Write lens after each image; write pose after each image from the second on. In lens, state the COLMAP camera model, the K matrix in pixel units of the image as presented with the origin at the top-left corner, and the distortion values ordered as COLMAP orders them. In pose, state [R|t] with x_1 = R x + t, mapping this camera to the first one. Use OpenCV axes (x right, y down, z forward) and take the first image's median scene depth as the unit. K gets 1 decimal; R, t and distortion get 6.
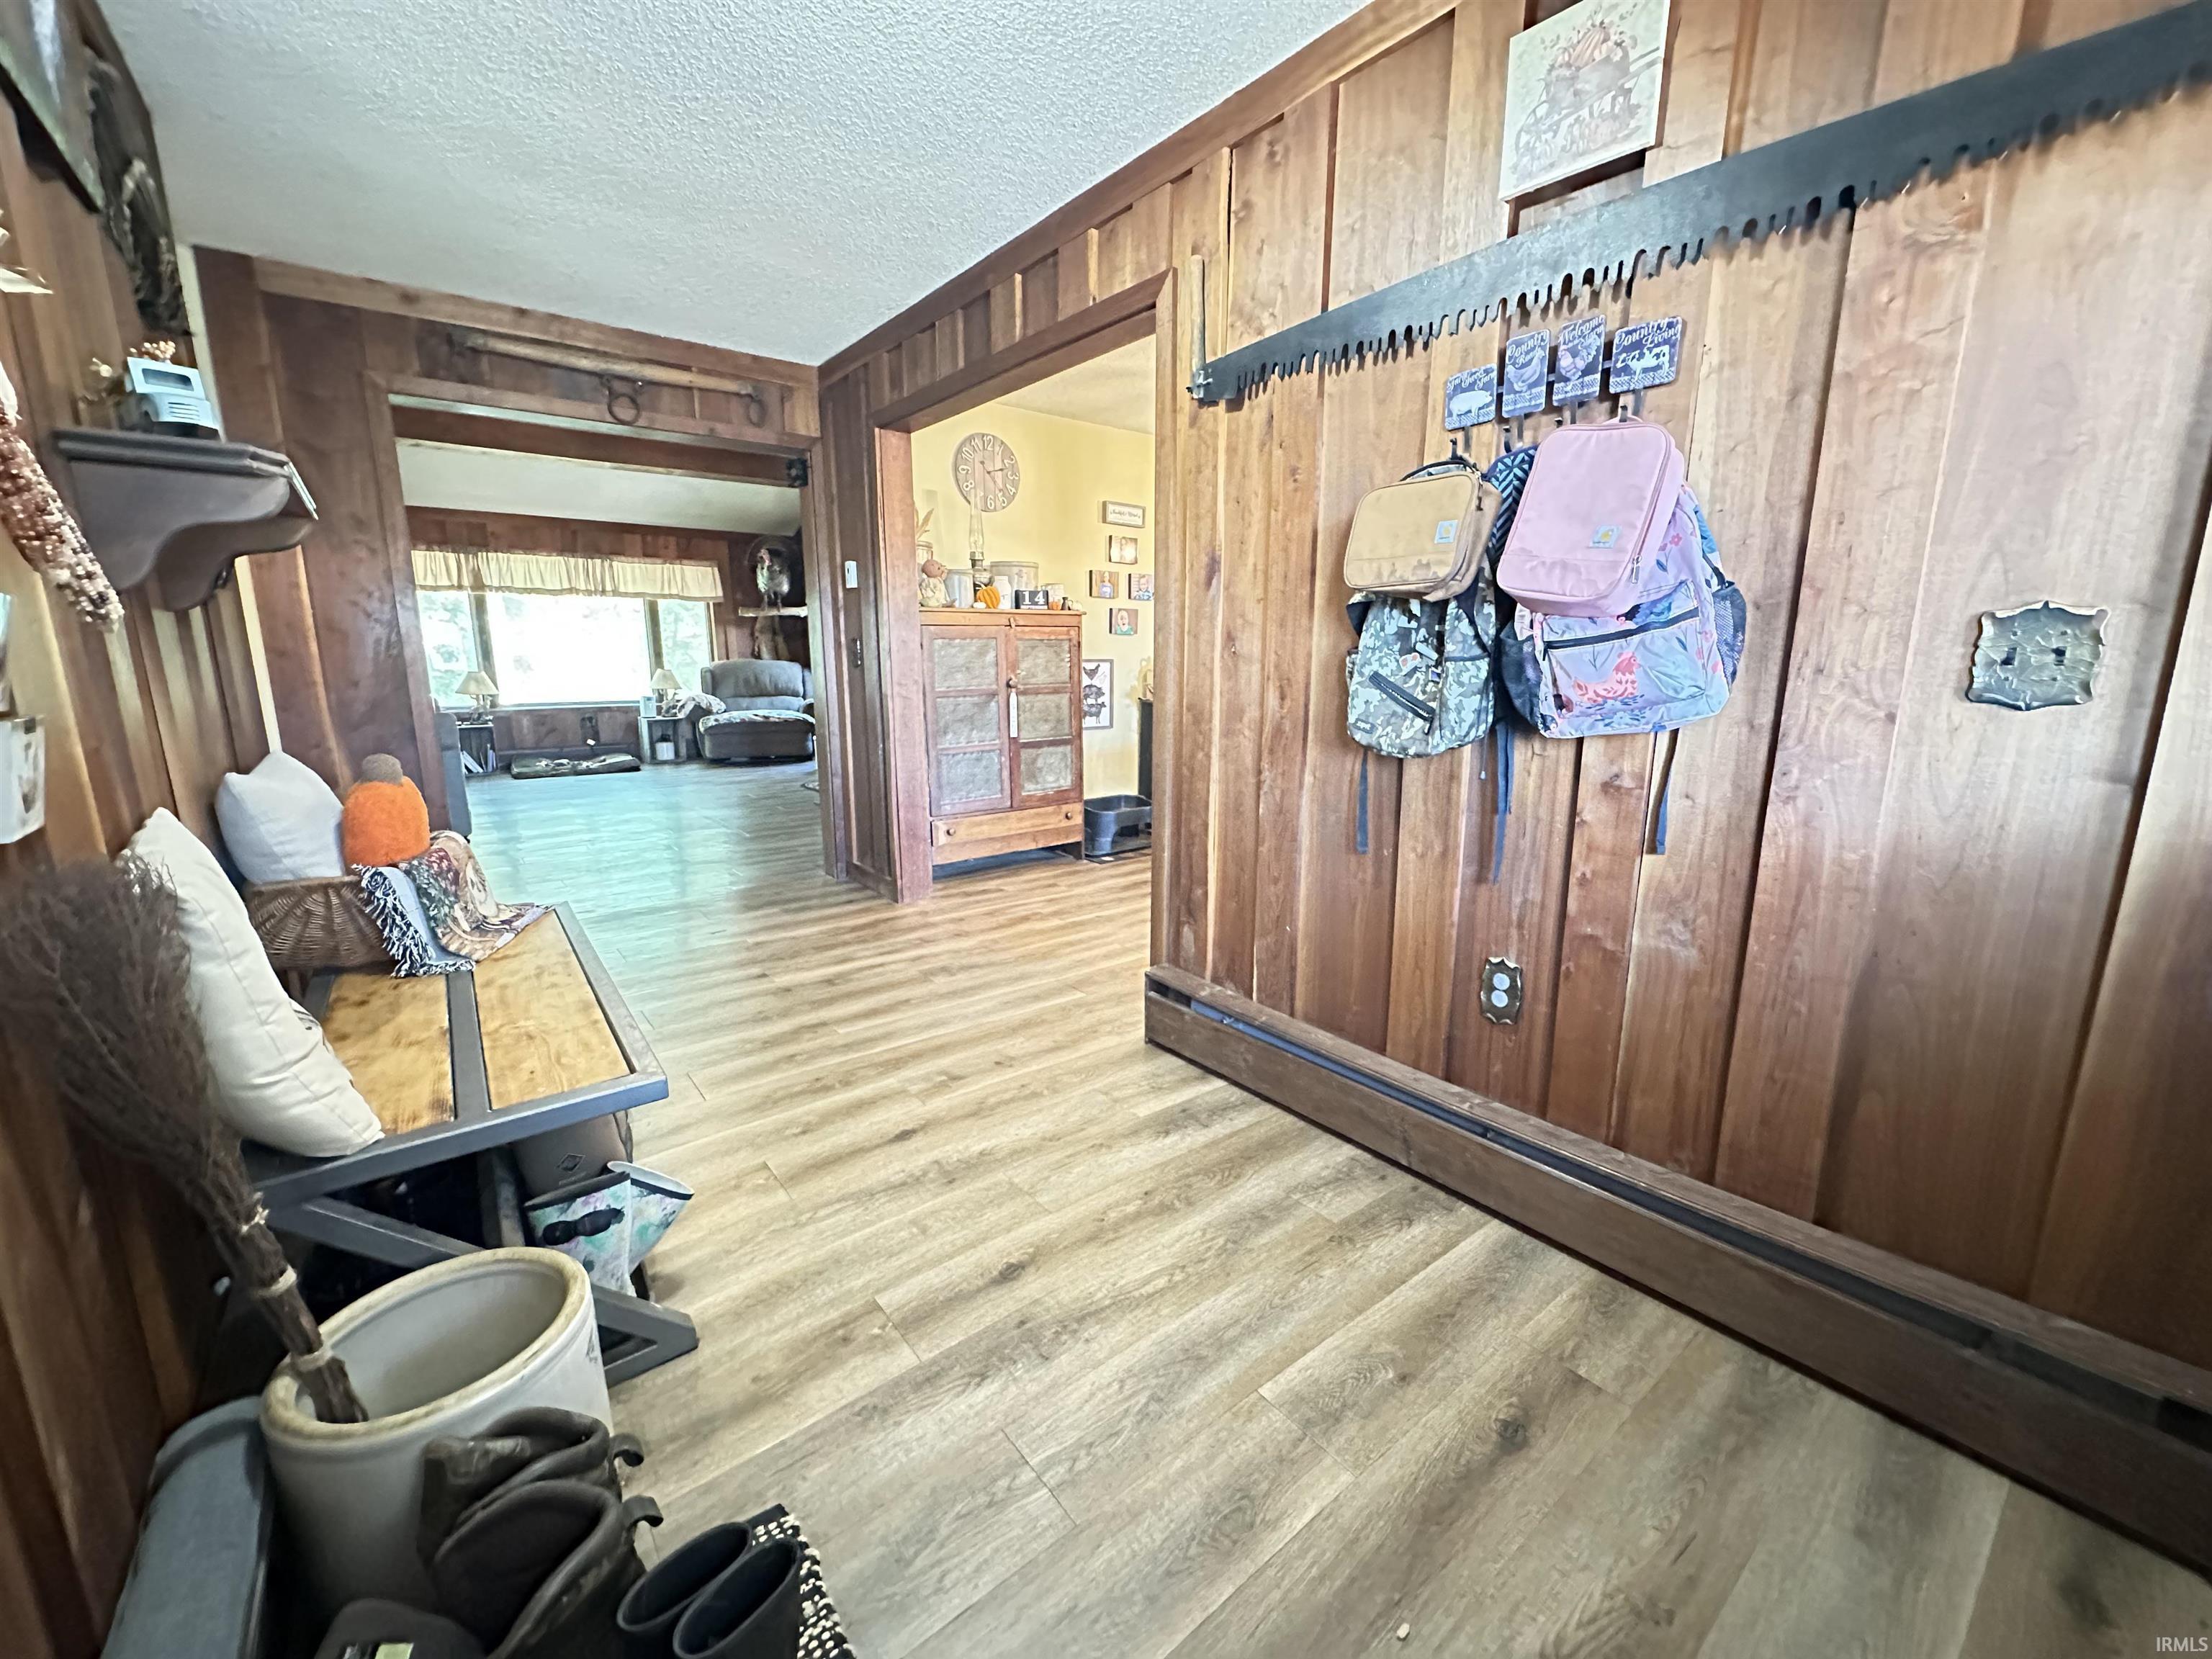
lens RADIAL K [[899.2, 0, 1106.0], [0, 899.2, 829.5], [0, 0, 1]] dist [0.000002, 0.000010]
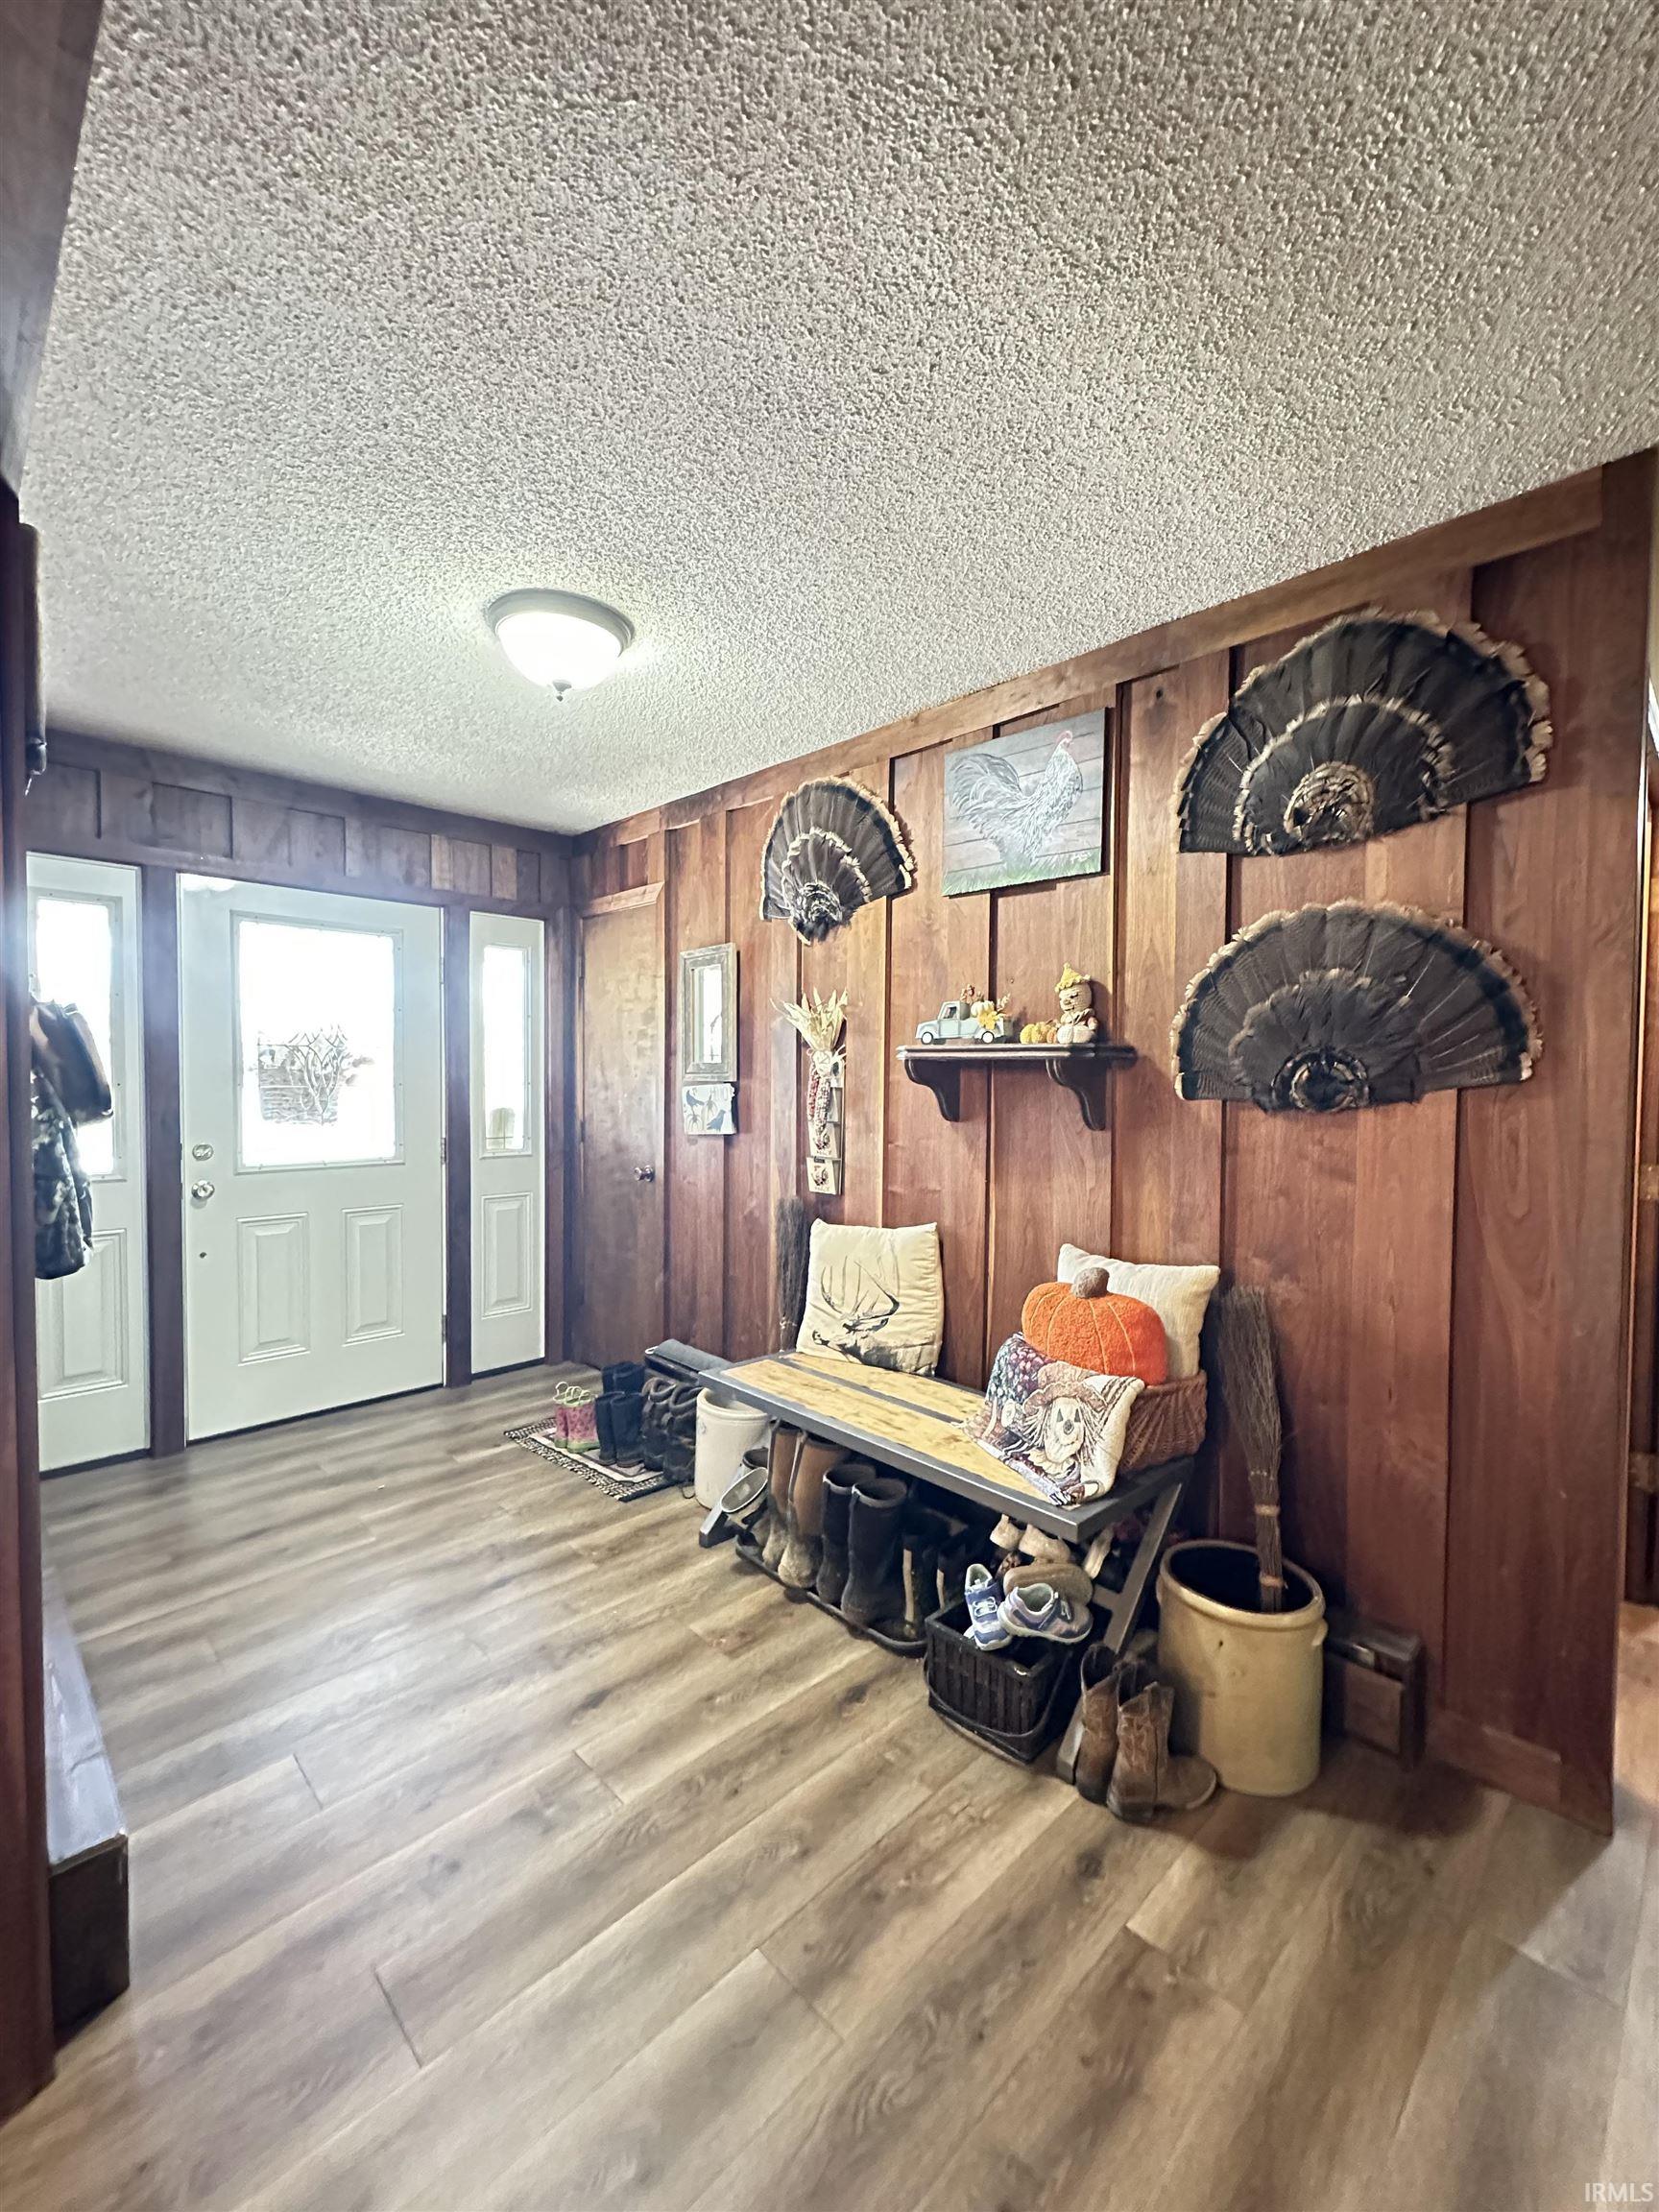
lens RADIAL K [[899.2, 0, 829.5], [0, 899.2, 1106.0], [0, 0, 1]] dist [0.000002, 0.000010]
pose [[-0.993269, -0.003301, -0.115783, -0.394736], [-0.030110, 0.972587, 0.230582, -0.507691], [0.111848, 0.232516, -0.966140, 1.973464]]
